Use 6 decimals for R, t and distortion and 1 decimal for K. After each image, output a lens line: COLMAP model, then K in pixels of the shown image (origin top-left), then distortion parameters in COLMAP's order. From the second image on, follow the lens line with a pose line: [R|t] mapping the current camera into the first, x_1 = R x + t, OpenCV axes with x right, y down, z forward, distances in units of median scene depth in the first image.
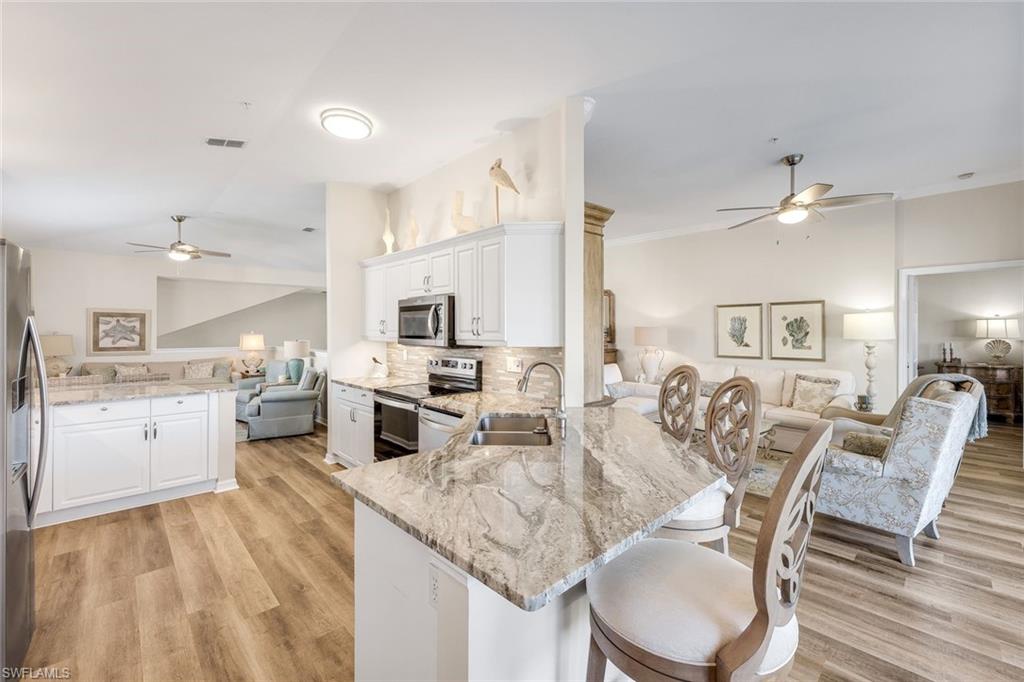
lens RADIAL K [[421.2, 0, 511.2], [0, 421.2, 333.9], [0, 0, 1]] dist [-0.003508, -0.000256]
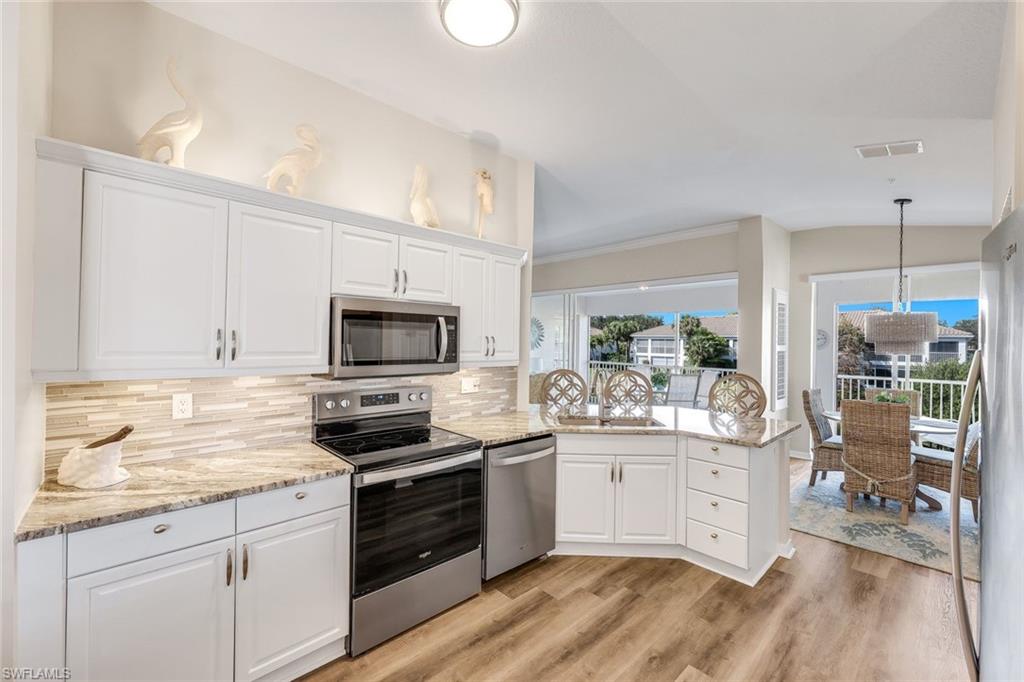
lens RADIAL K [[421.2, 0, 508.1], [0, 421.2, 338.5], [0, 0, 1]] dist [-0.003508, -0.000256]
pose [[0.012248, 0.000132, 0.999925, -1.016683], [-0.001165, 0.999999, -0.000118, -0.036091], [-0.999924, -0.001164, 0.012248, 0.962890]]
